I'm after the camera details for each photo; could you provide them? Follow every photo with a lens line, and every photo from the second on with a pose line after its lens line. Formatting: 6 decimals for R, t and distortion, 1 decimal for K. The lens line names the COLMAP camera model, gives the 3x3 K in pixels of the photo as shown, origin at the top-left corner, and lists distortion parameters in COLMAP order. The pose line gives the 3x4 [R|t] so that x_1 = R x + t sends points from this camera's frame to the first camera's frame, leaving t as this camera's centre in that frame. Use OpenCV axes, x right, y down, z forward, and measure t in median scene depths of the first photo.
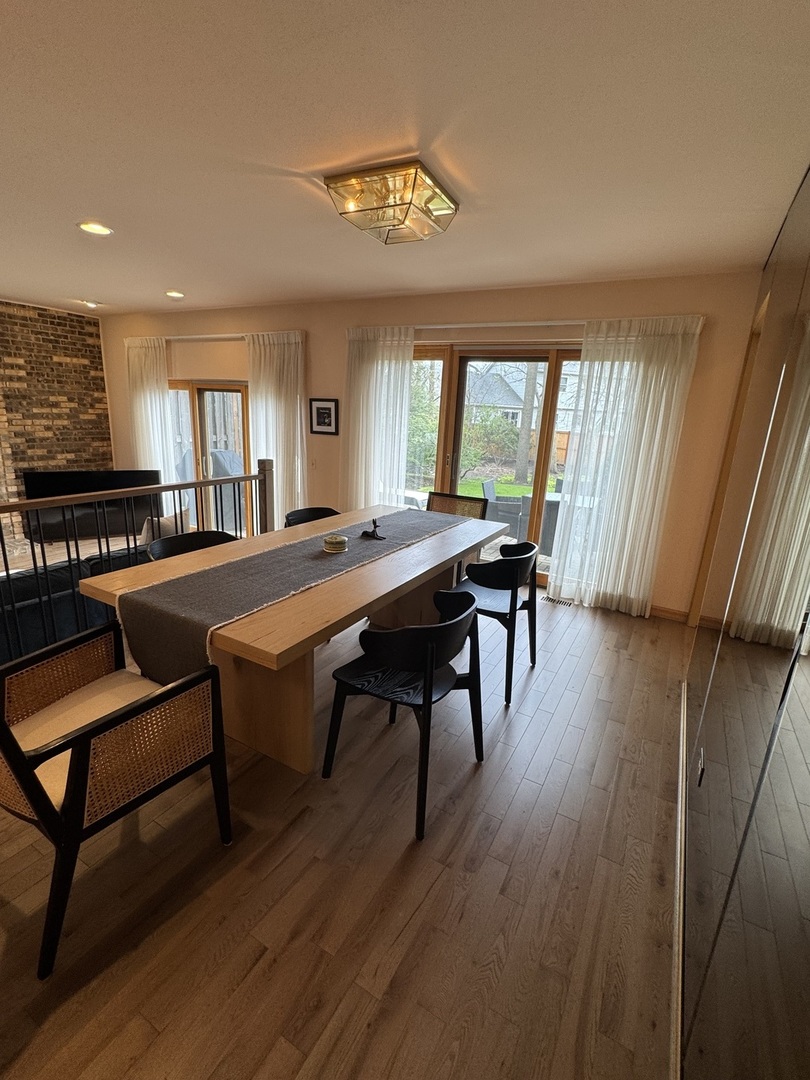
lens RADIAL K [[484.3, 0, 406.2], [0, 484.3, 538.0], [0, 0, 1]] dist [-0.002565, -0.000298]
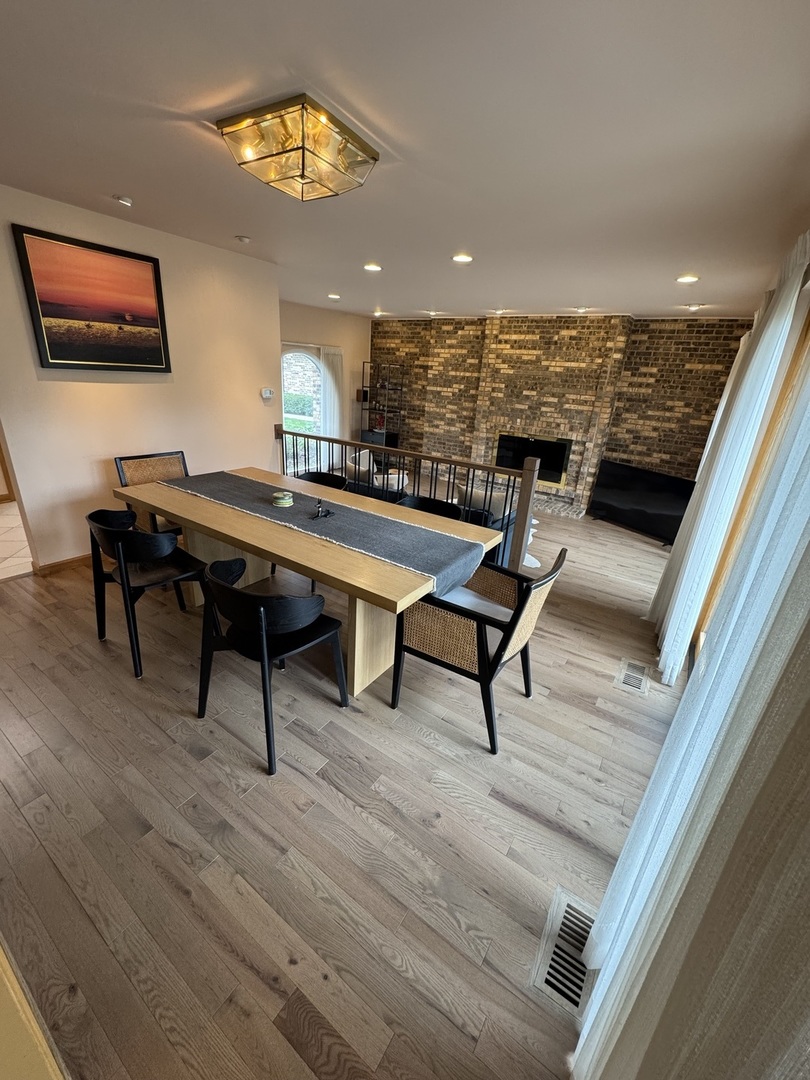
lens RADIAL K [[429.6, 0, 405.6], [0, 429.6, 537.1], [0, 0, 1]] dist [-0.001696, 0.000232]
pose [[-0.068569, 0.306987, -0.949240, 0.335249], [-0.319682, 0.894548, 0.312391, -0.128397], [0.945041, 0.324875, 0.036800, 0.494466]]
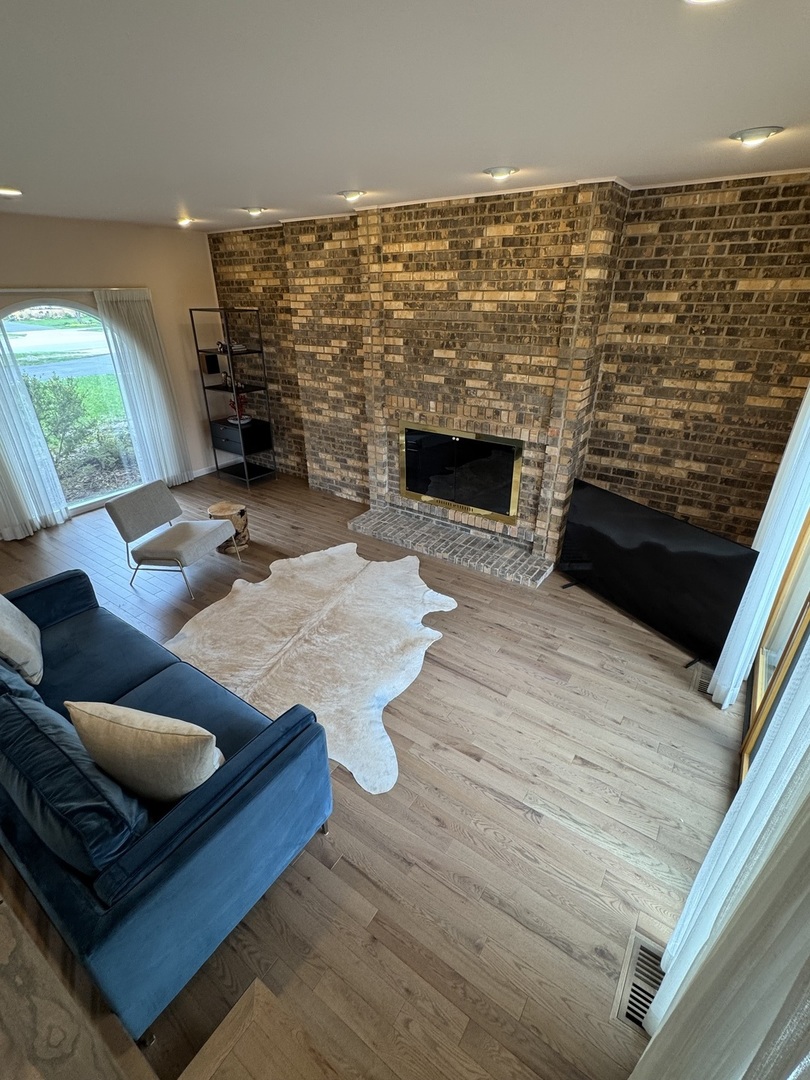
lens RADIAL K [[484.3, 0, 405.9], [0, 484.3, 537.4], [0, 0, 1]] dist [-0.002565, -0.000298]
pose [[-0.085238, 0.403411, -0.911040, -0.120434], [-0.256915, 0.874549, 0.411290, -0.255015], [0.962668, 0.269117, 0.029098, 0.710540]]
